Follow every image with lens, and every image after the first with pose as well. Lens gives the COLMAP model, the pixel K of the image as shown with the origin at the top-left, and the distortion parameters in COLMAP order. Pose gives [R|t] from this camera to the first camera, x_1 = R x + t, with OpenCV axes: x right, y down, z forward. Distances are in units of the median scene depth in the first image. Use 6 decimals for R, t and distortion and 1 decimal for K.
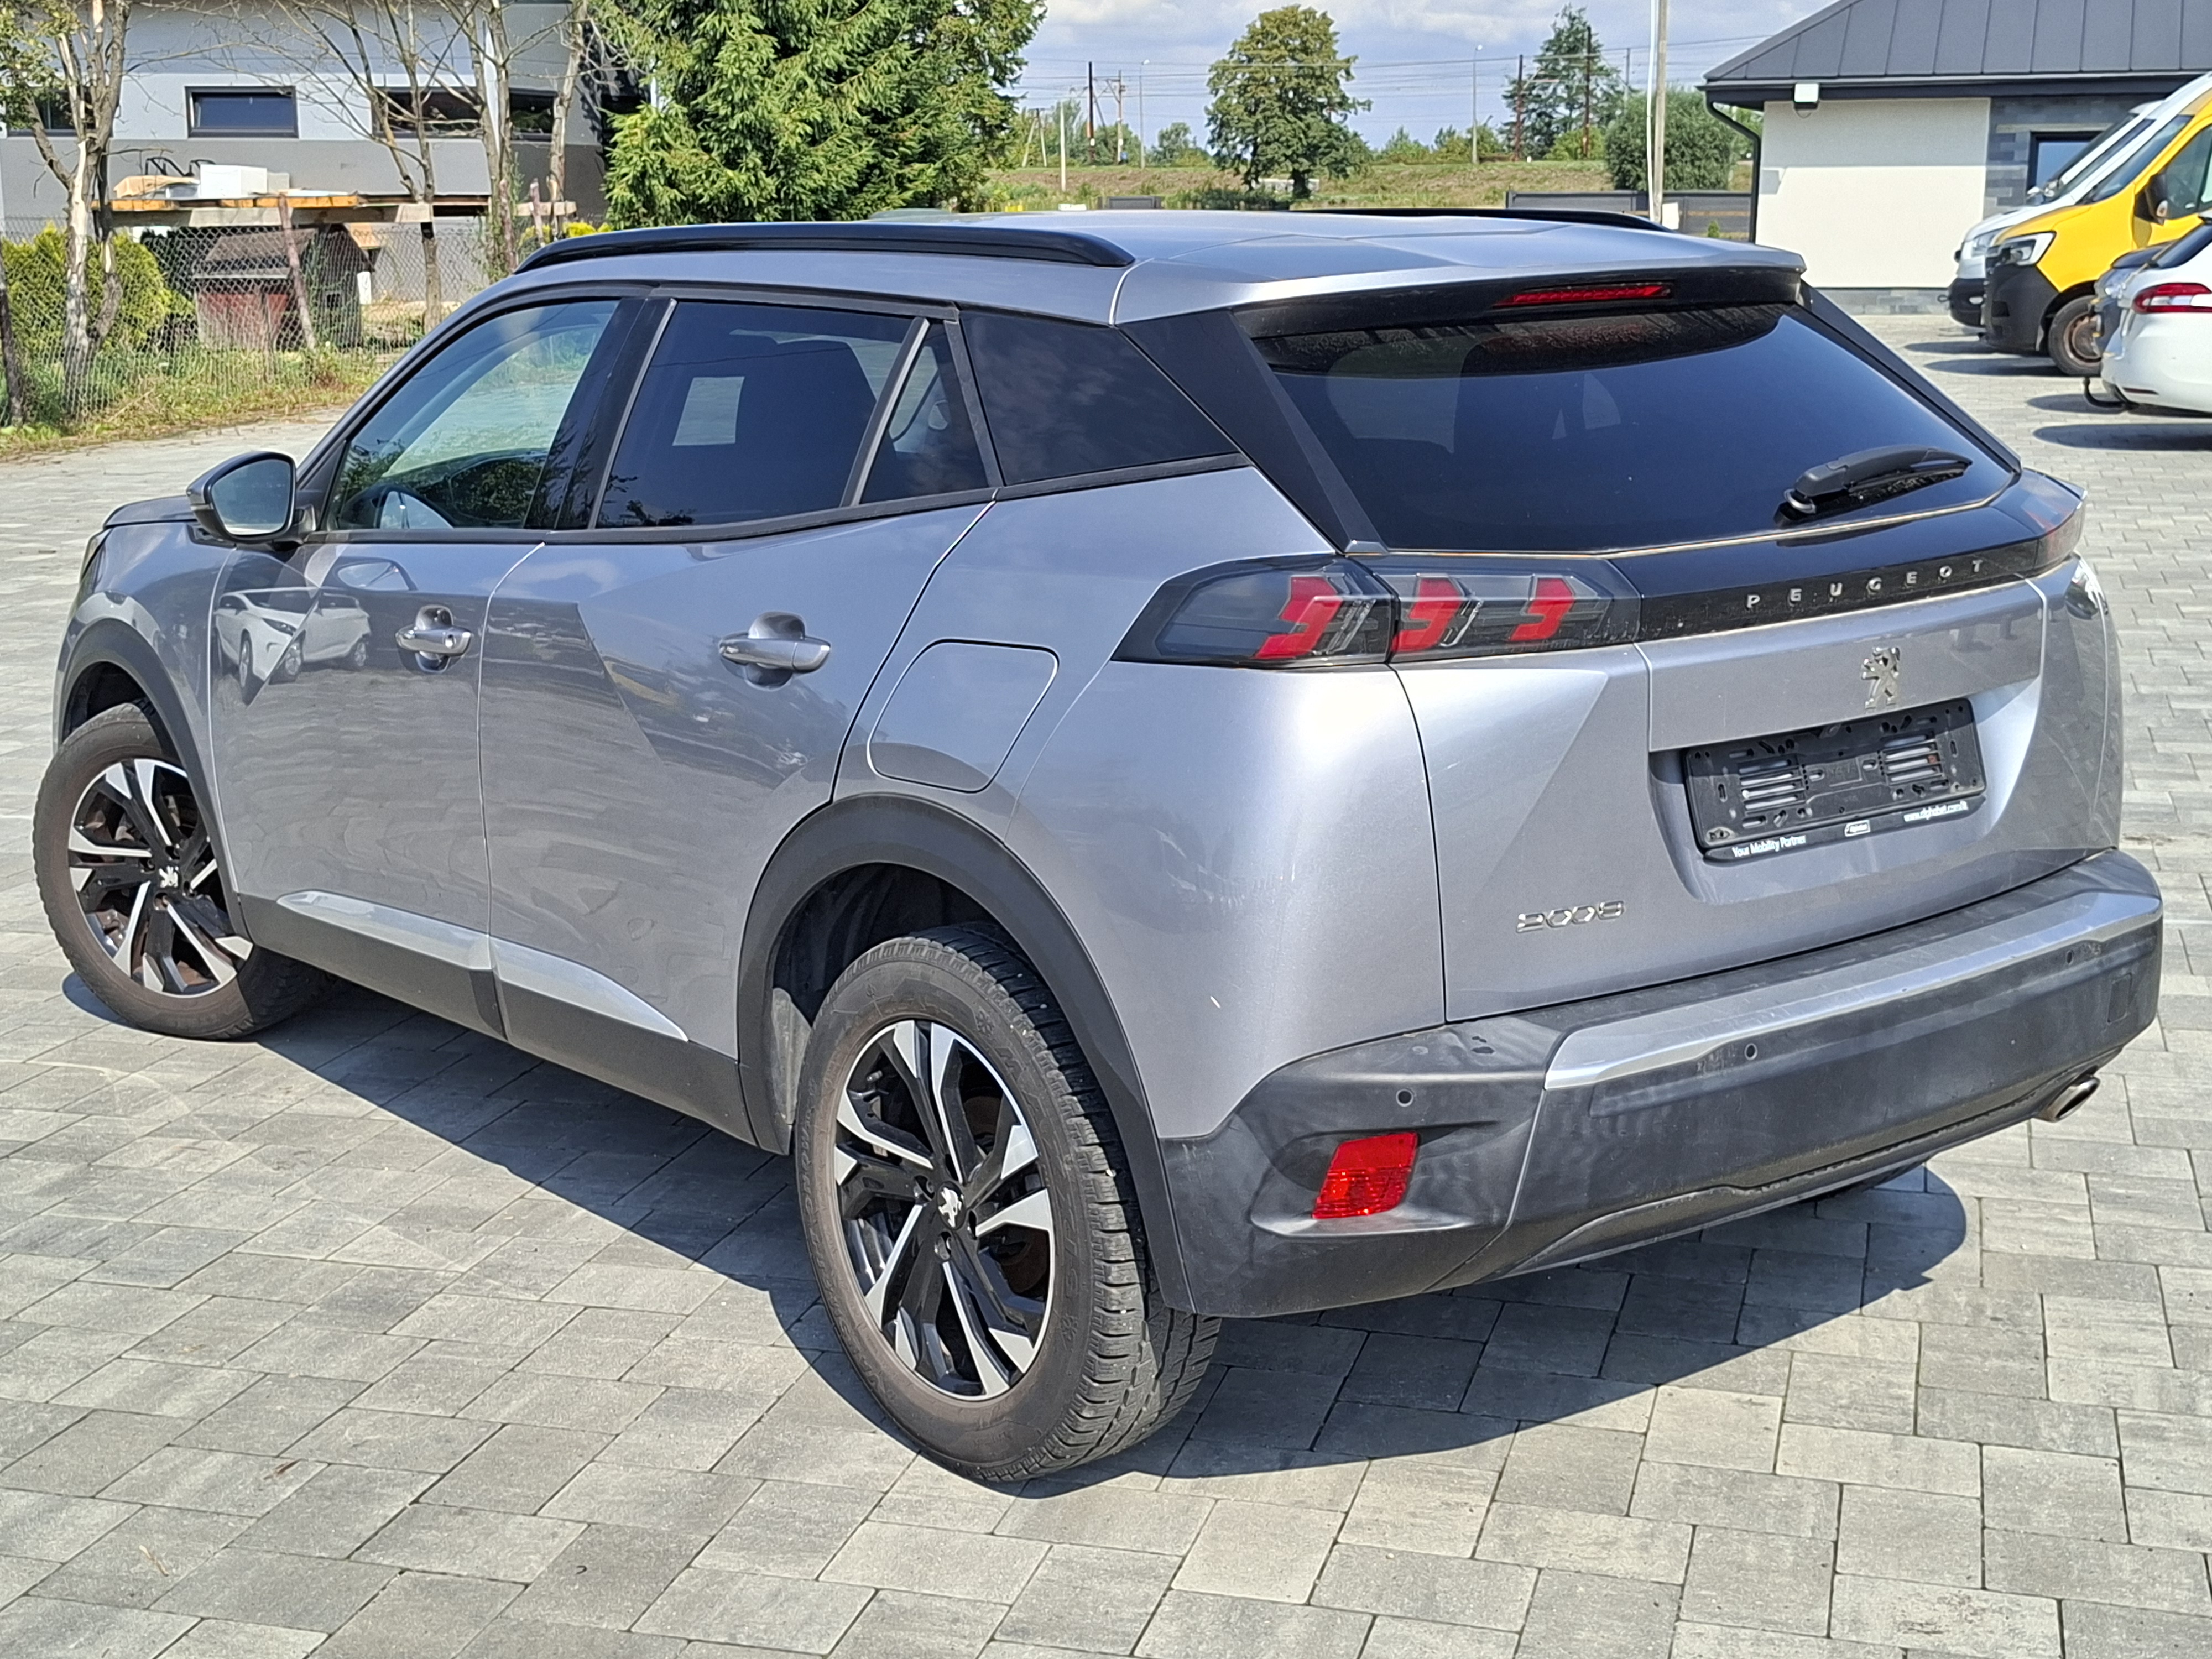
lens RADIAL K [[2880.7, 0, 1106.0], [0, 2880.7, 829.5], [0, 0, 1]] dist [0.214102, -0.539422]
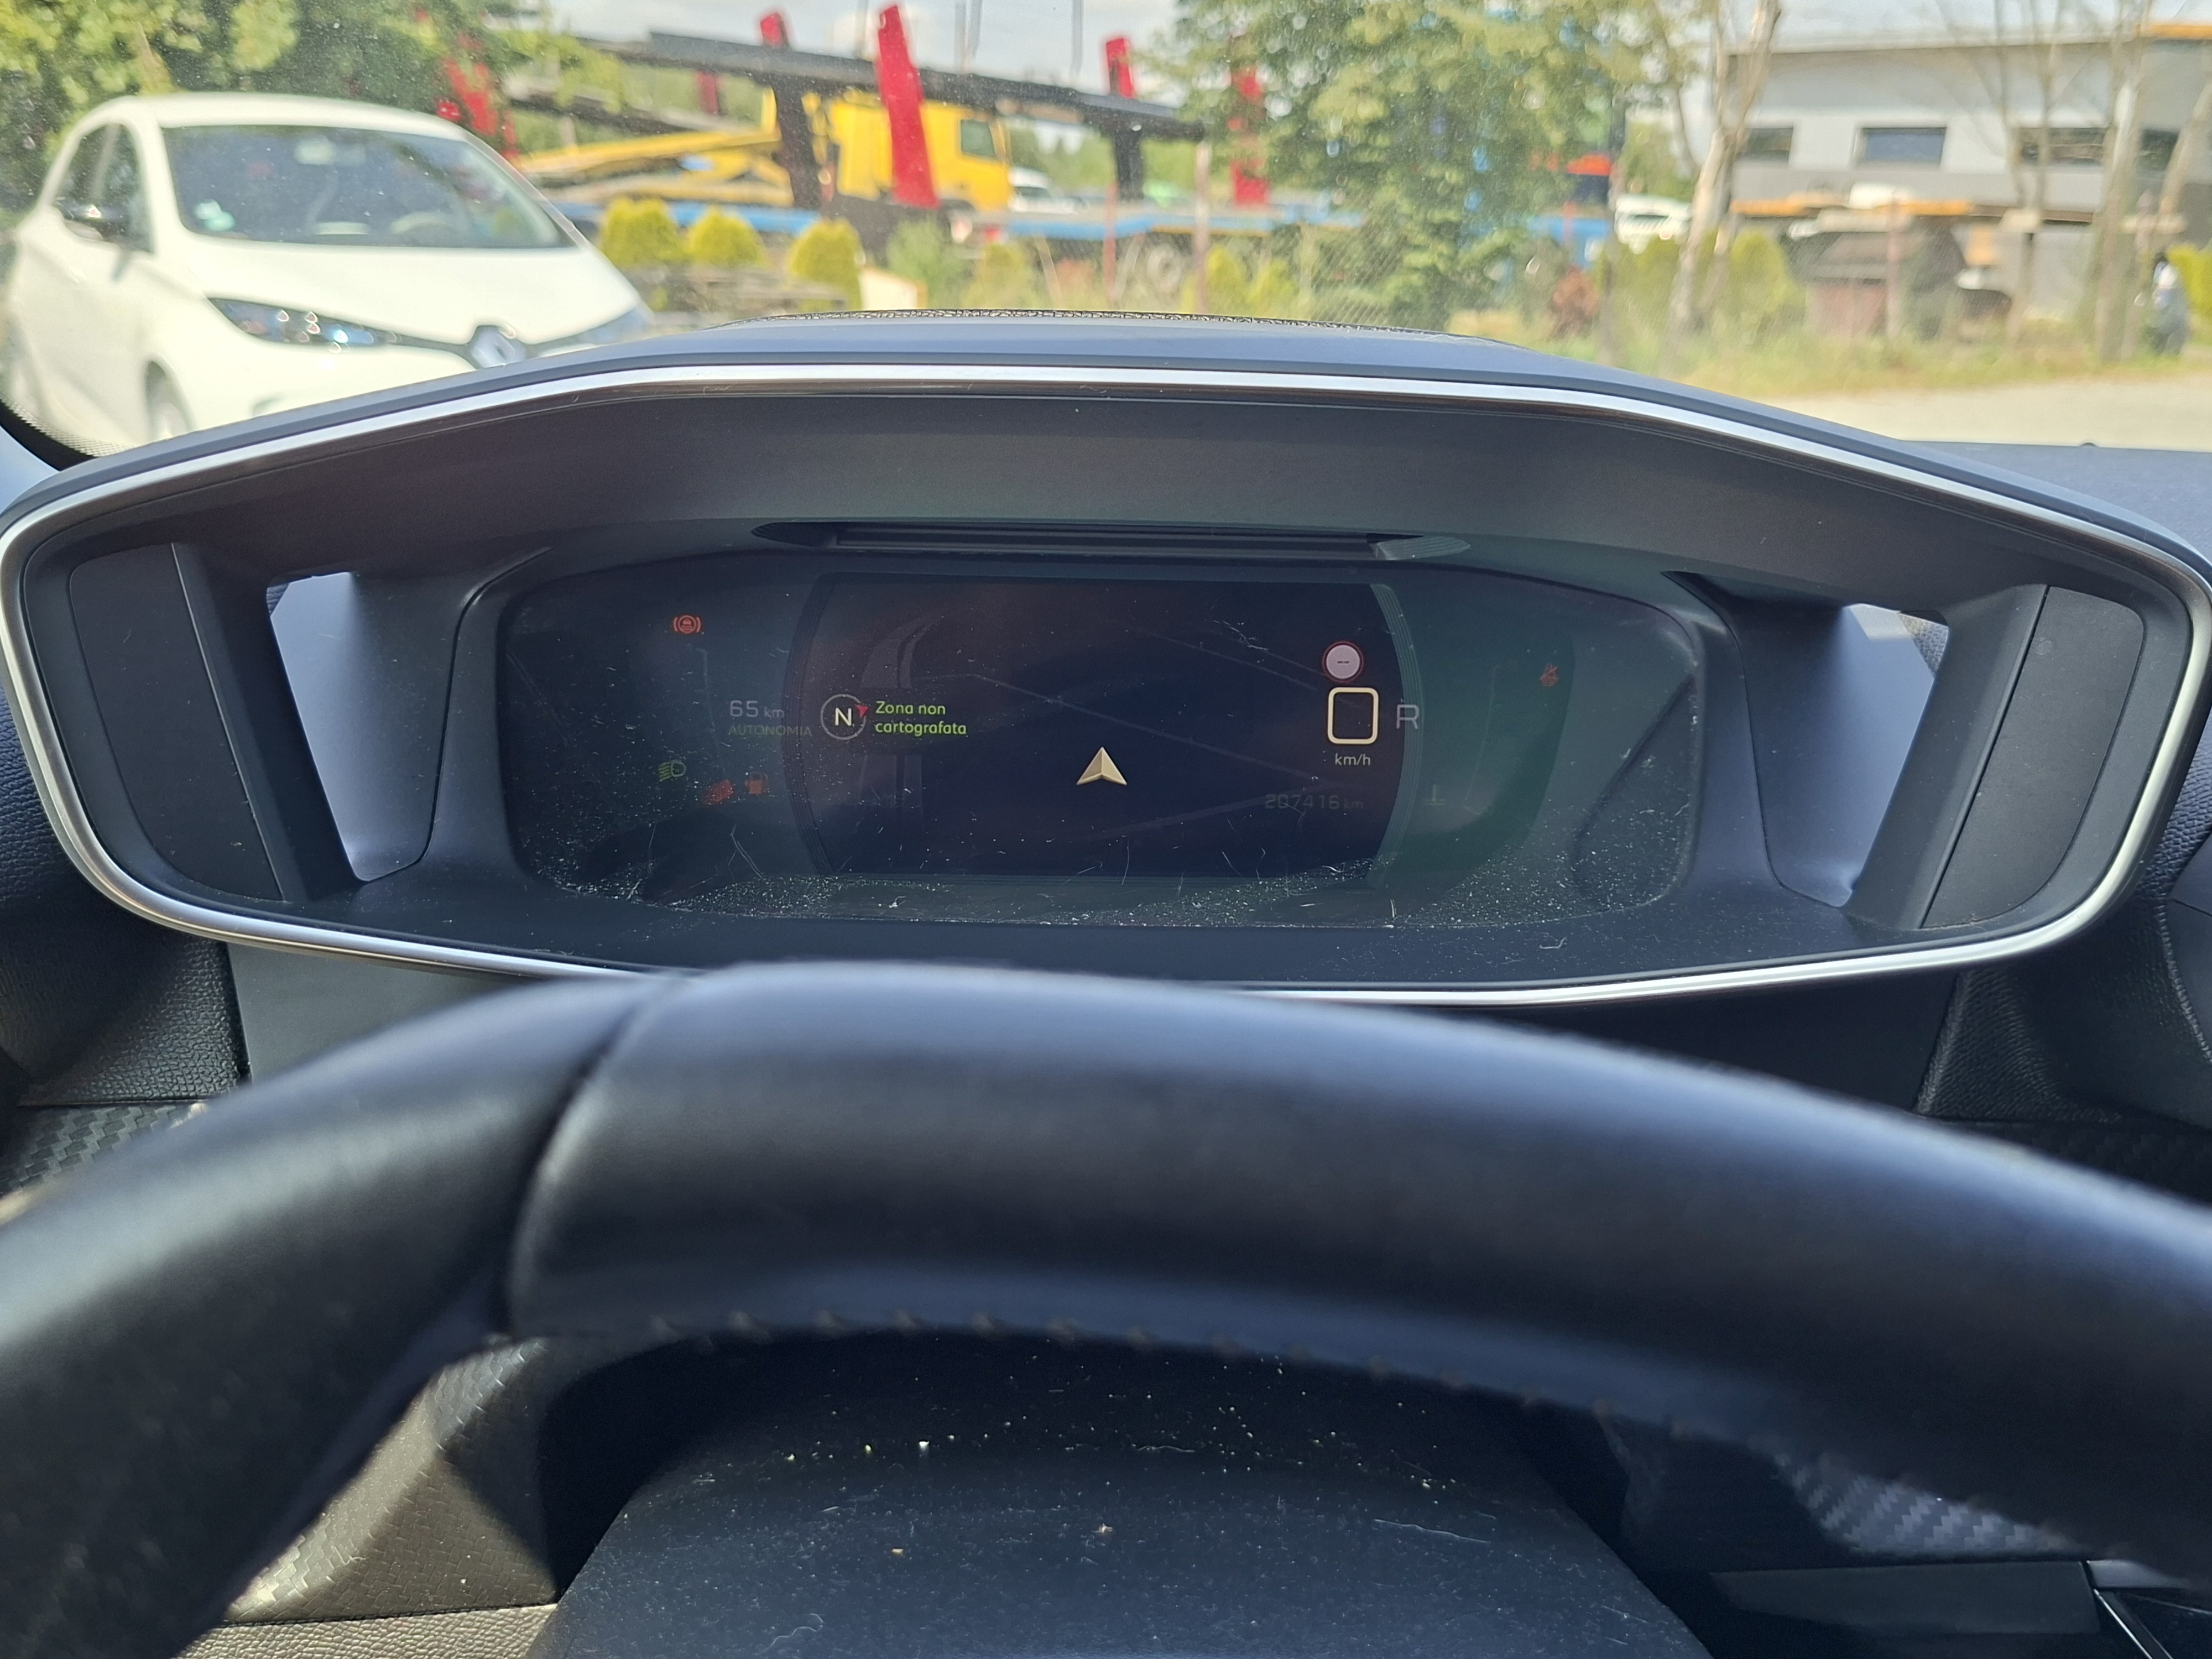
lens RADIAL K [[2023.2, 0, 1106.0], [0, 2023.2, 829.5], [0, 0, 1]] dist [0.001873, -0.005660]
pose [[0.795839, 0.206431, -0.569233, -0.205943], [-0.166530, 0.978458, 0.122012, -0.155392], [0.582158, -0.002308, 0.813073, 1.225515]]
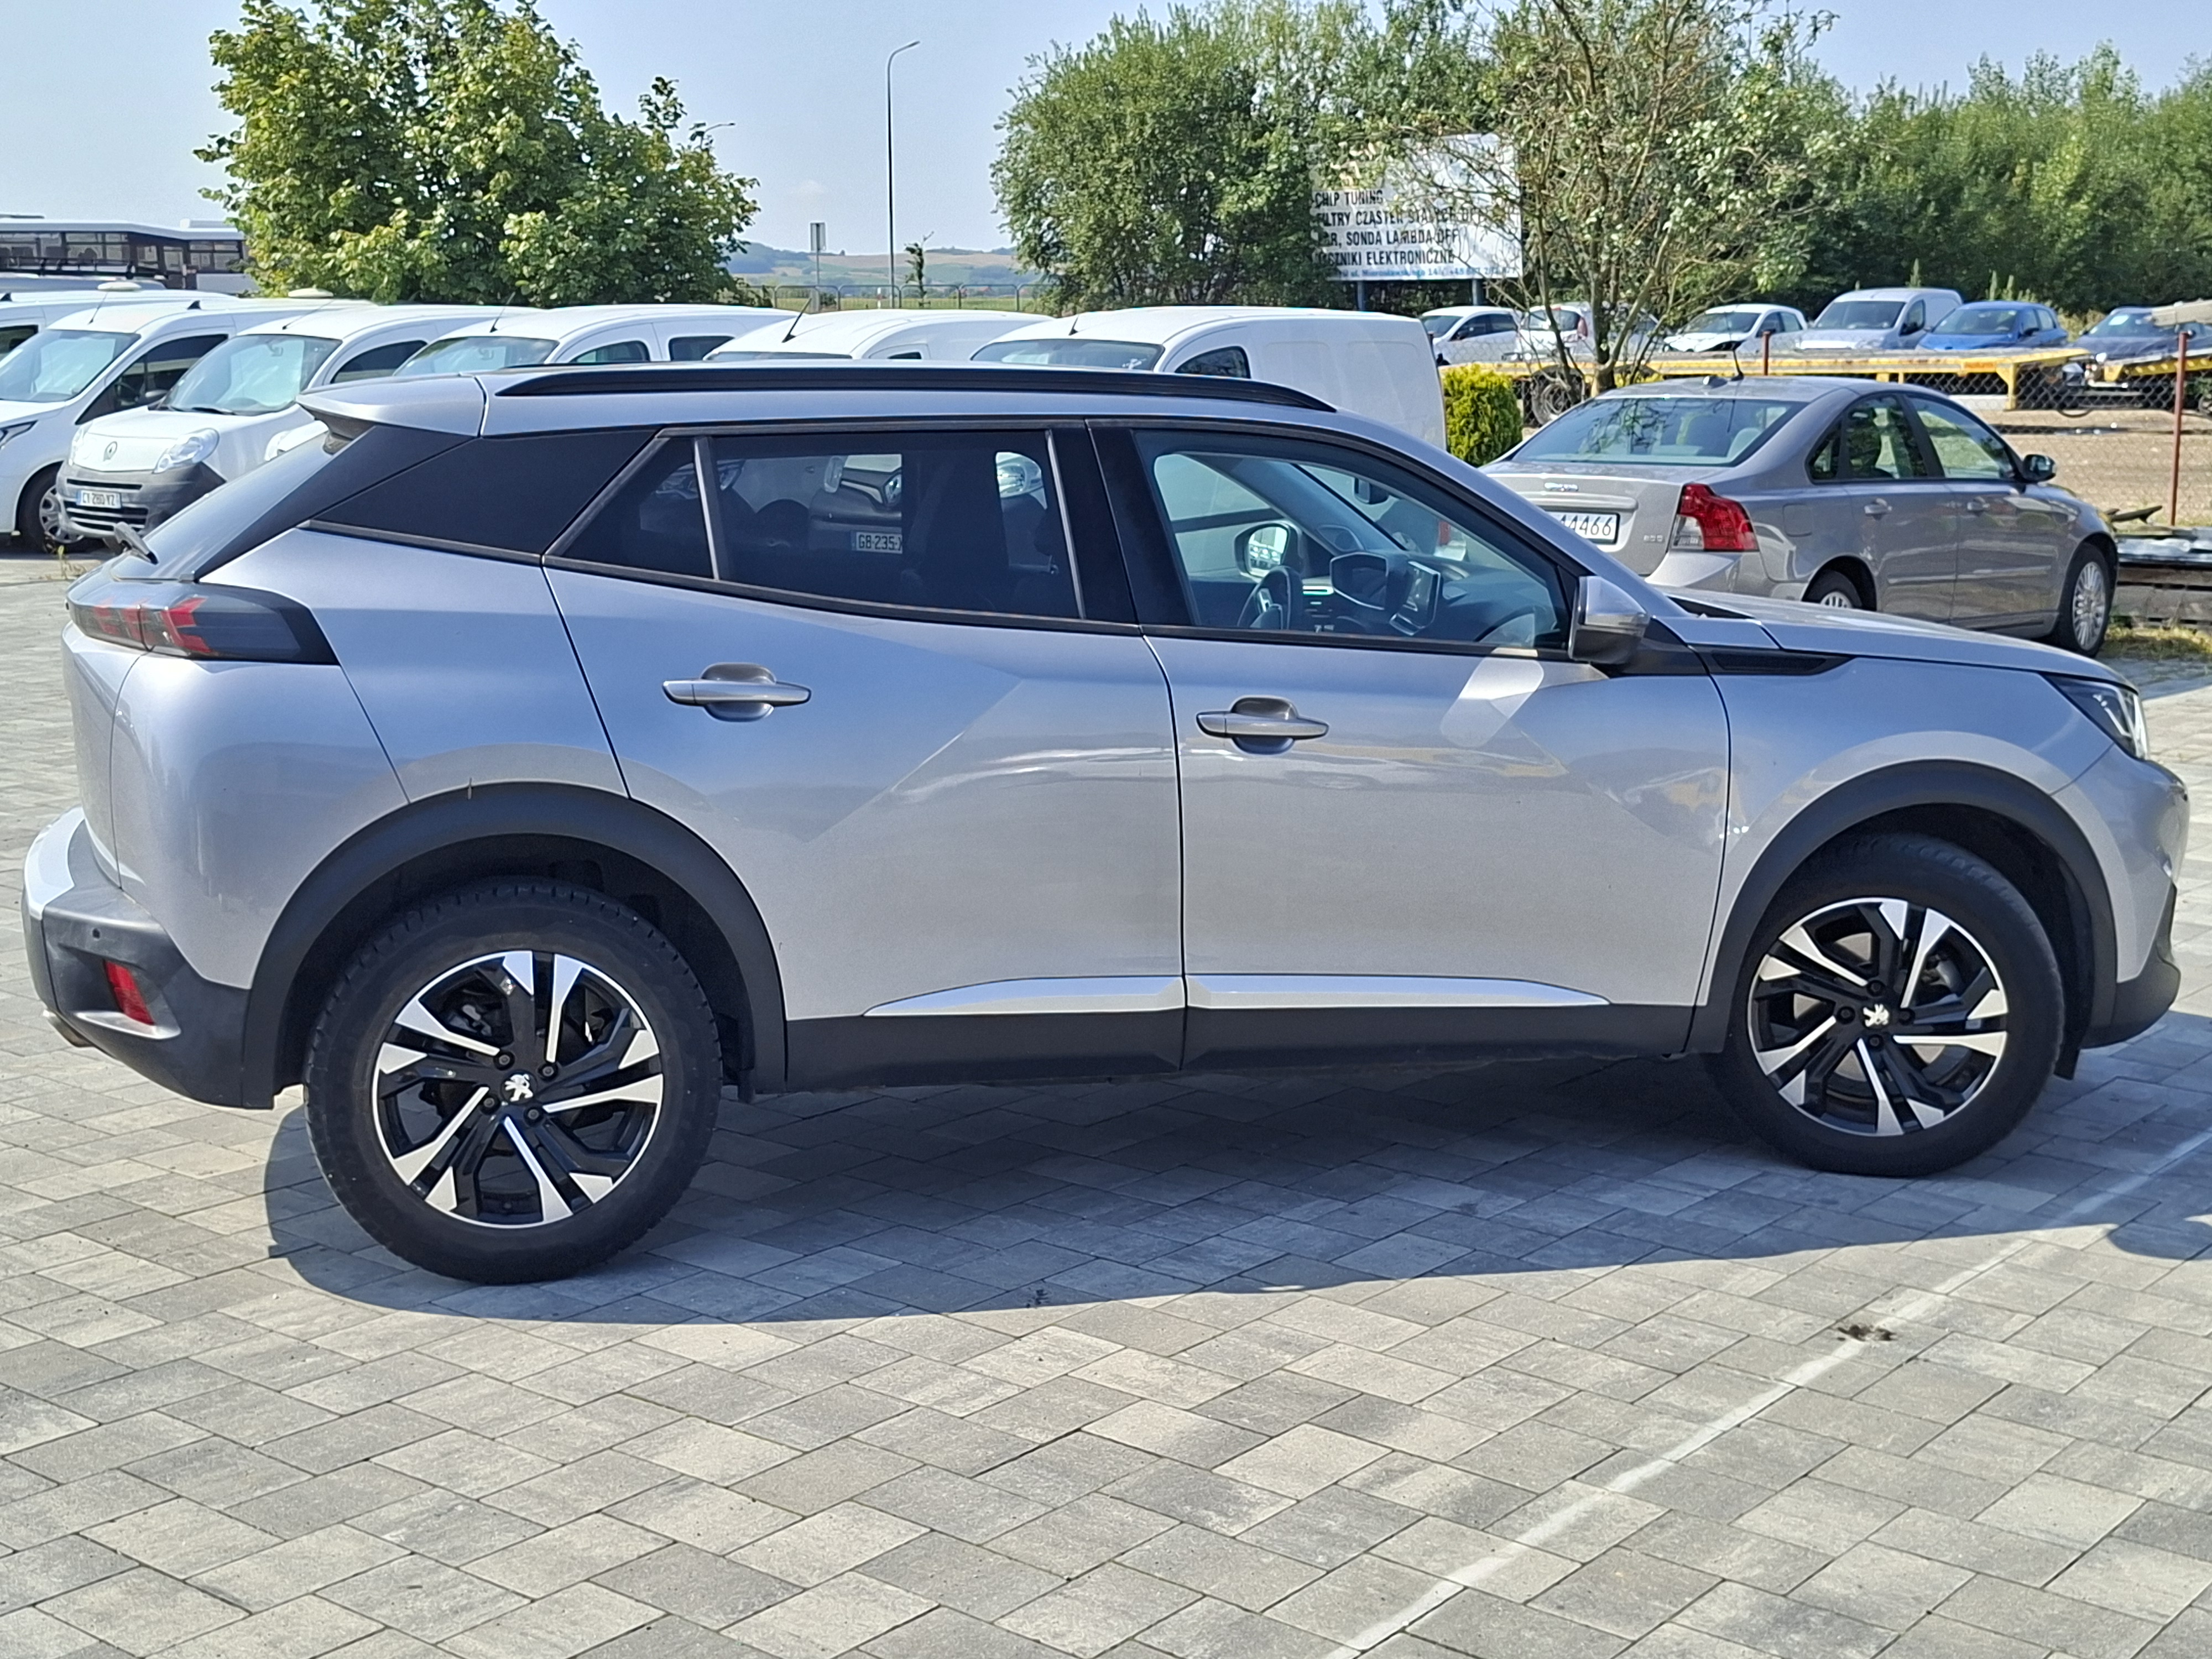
lens RADIAL K [[2880.7, 0, 1106.0], [0, 2880.7, 829.5], [0, 0, 1]] dist [0.214102, -0.539422]
pose [[-0.391676, 0.164066, -0.905357, 1.264526], [-0.193683, 0.947225, 0.255445, -0.403073], [0.899487, 0.275404, -0.339228, 1.743993]]
